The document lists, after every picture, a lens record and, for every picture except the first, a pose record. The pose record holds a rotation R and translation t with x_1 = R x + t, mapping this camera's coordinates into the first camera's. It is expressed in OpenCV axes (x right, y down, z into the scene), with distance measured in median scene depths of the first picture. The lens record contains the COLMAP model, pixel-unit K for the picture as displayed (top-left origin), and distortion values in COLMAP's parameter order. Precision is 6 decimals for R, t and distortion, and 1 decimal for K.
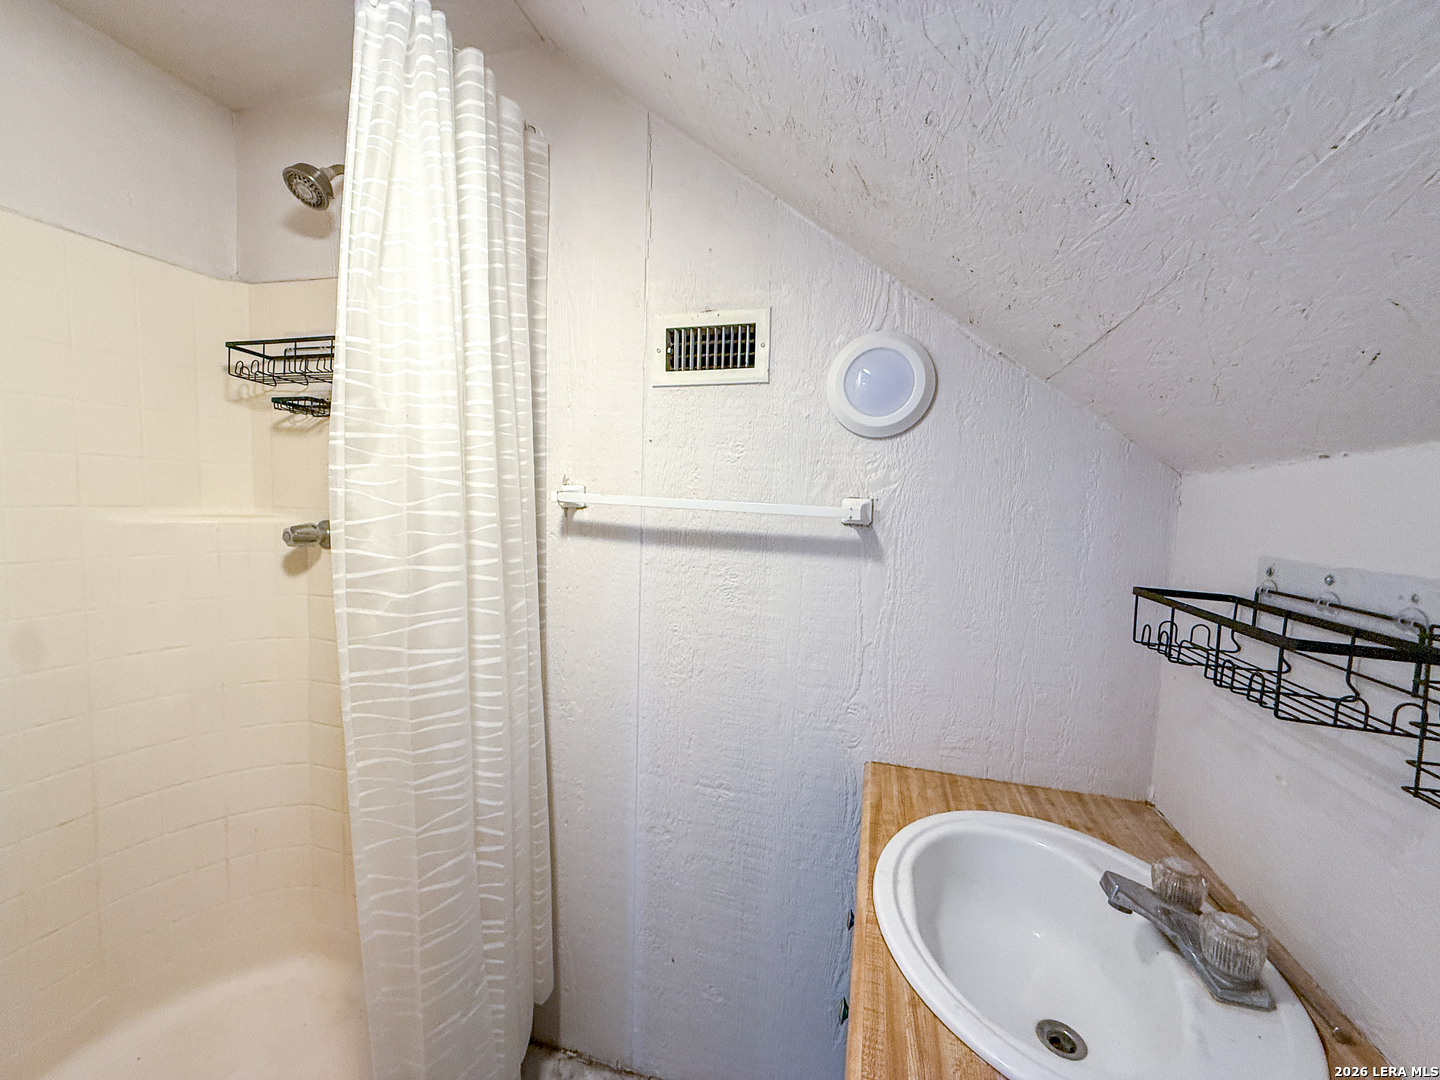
lens RADIAL K [[577.7, 0, 717.6], [0, 577.7, 537.6], [0, 0, 1]] dist [0.000540, 0.000010]
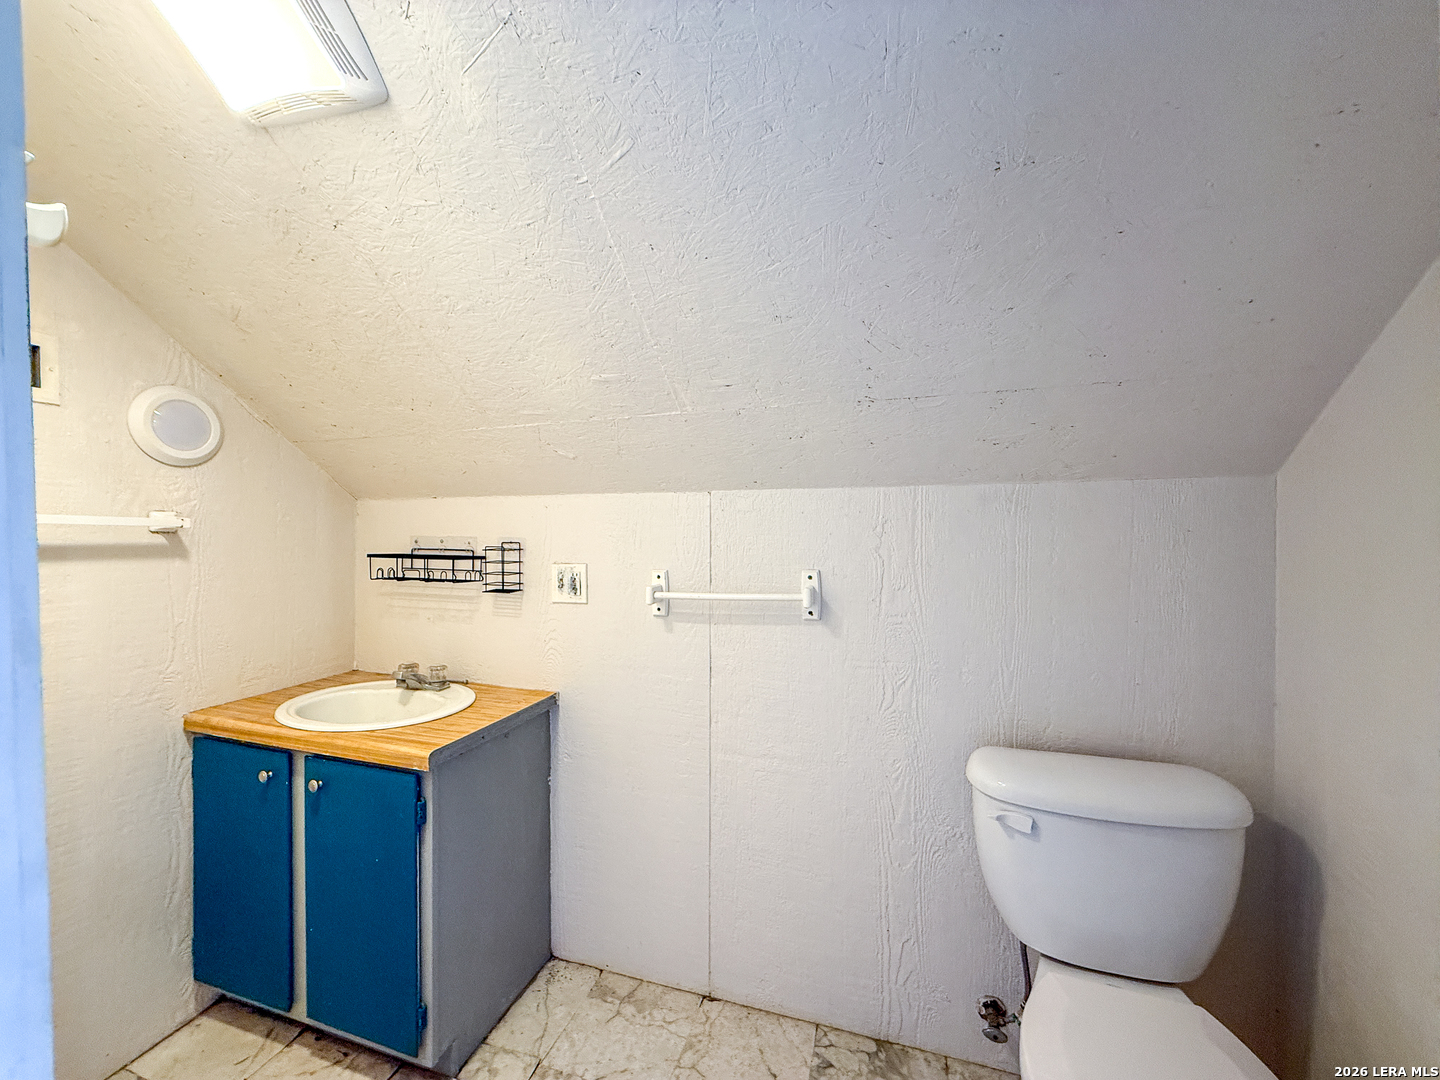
lens RADIAL K [[577.7, 0, 717.6], [0, 577.7, 537.6], [0, 0, 1]] dist [0.000540, 0.000010]
pose [[0.037409, -0.047598, 0.998166, -1.017124], [0.057676, 0.997303, 0.045395, 0.002333], [-0.997634, 0.055873, 0.040053, -0.278865]]
